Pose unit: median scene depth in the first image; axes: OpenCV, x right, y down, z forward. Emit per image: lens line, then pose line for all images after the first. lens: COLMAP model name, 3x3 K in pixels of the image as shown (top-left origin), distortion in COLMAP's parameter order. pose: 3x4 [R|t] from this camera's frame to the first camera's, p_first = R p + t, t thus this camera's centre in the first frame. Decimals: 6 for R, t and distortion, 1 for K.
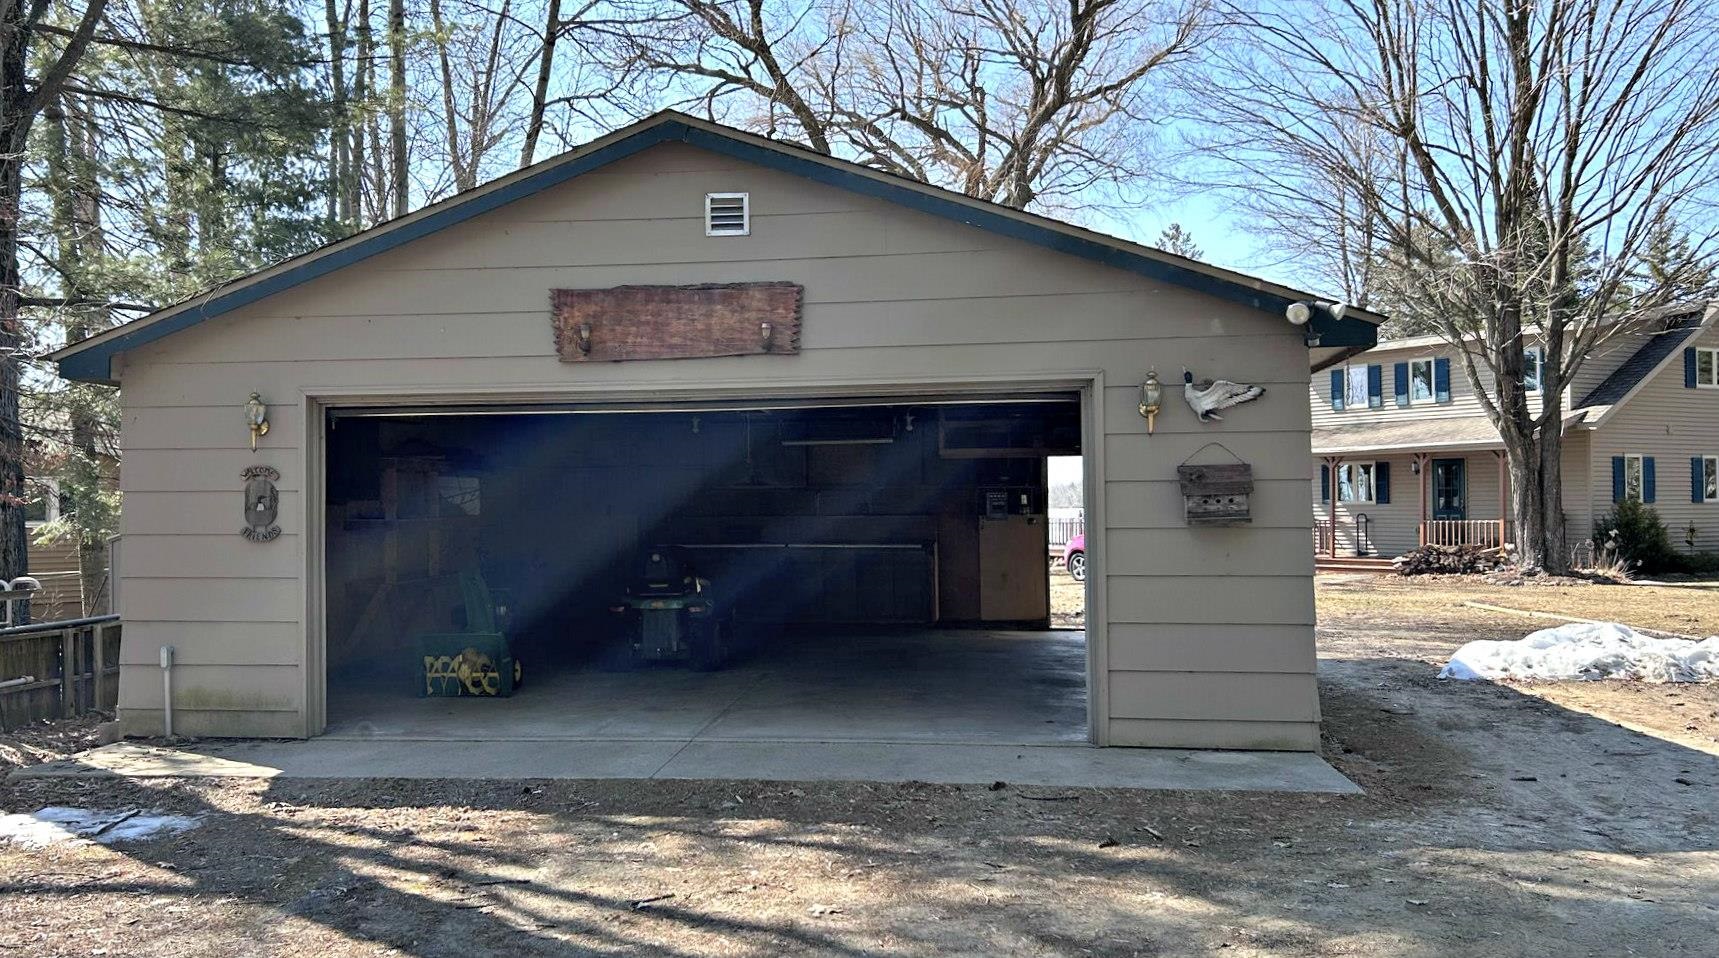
lens RADIAL K [[1325.6, 0, 860.4], [0, 1325.6, 482.2], [0, 0, 1]] dist [0.004135, 0.000523]
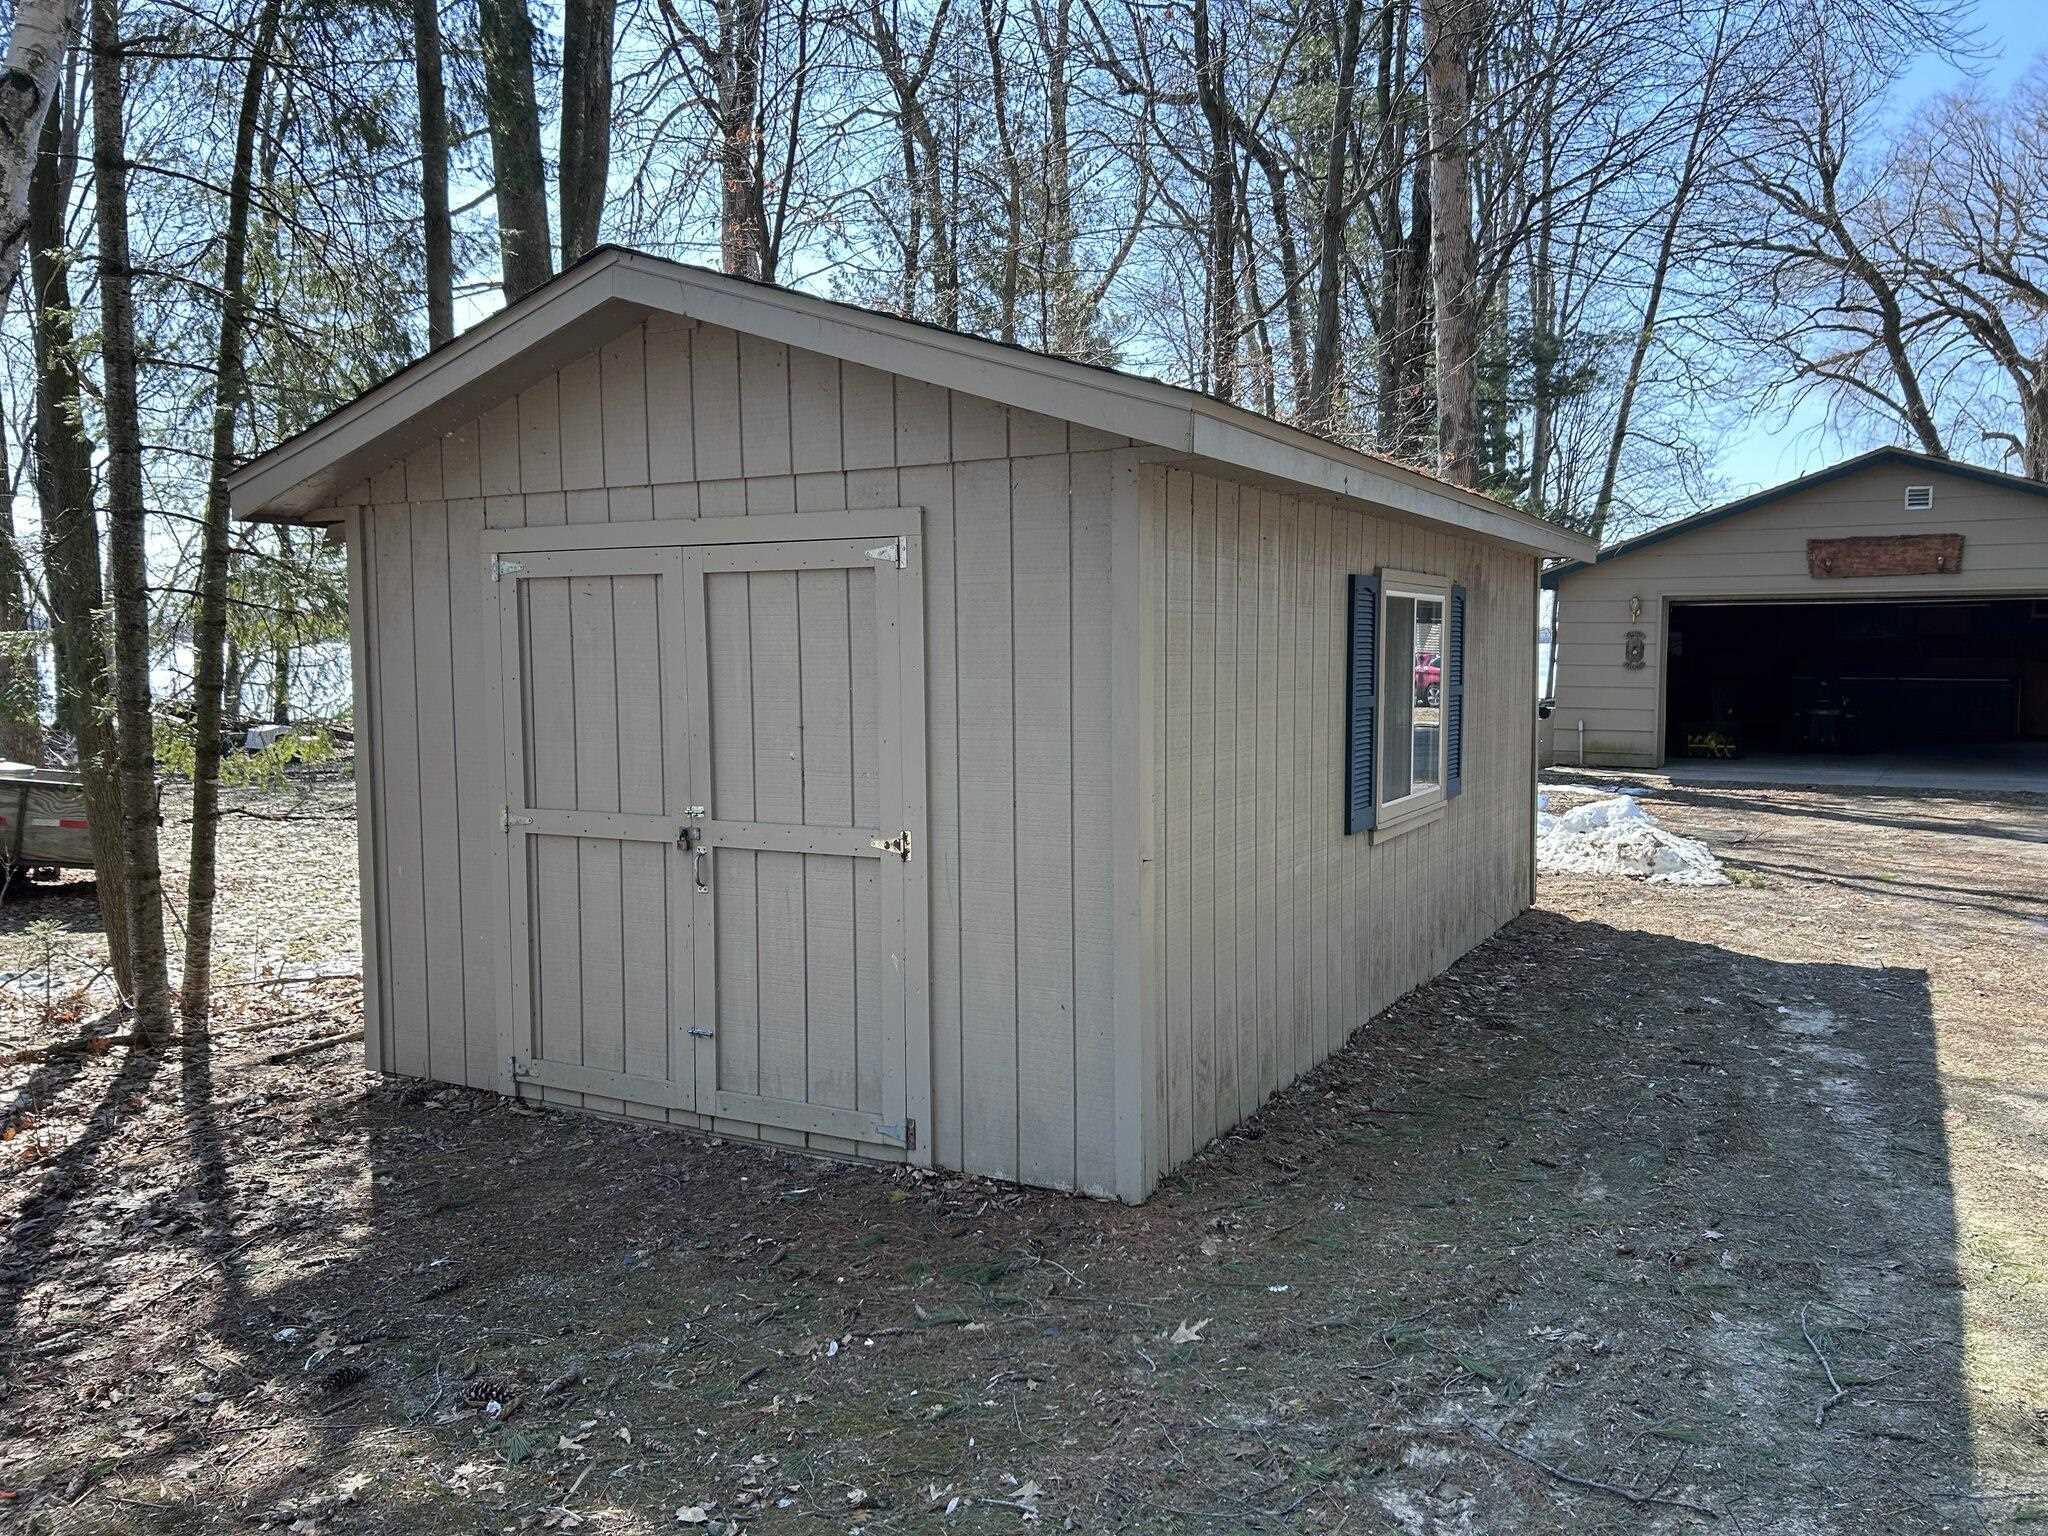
lens RADIAL K [[1531.6, 0, 1019.8], [0, 1531.6, 767.9], [0, 0, 1]] dist [0.005809, -0.000018]
pose [[0.883729, 0.040134, -0.466276, -0.187120], [0.009520, 0.994568, 0.103649, -0.055922], [0.467903, -0.096036, 0.878546, -1.477904]]
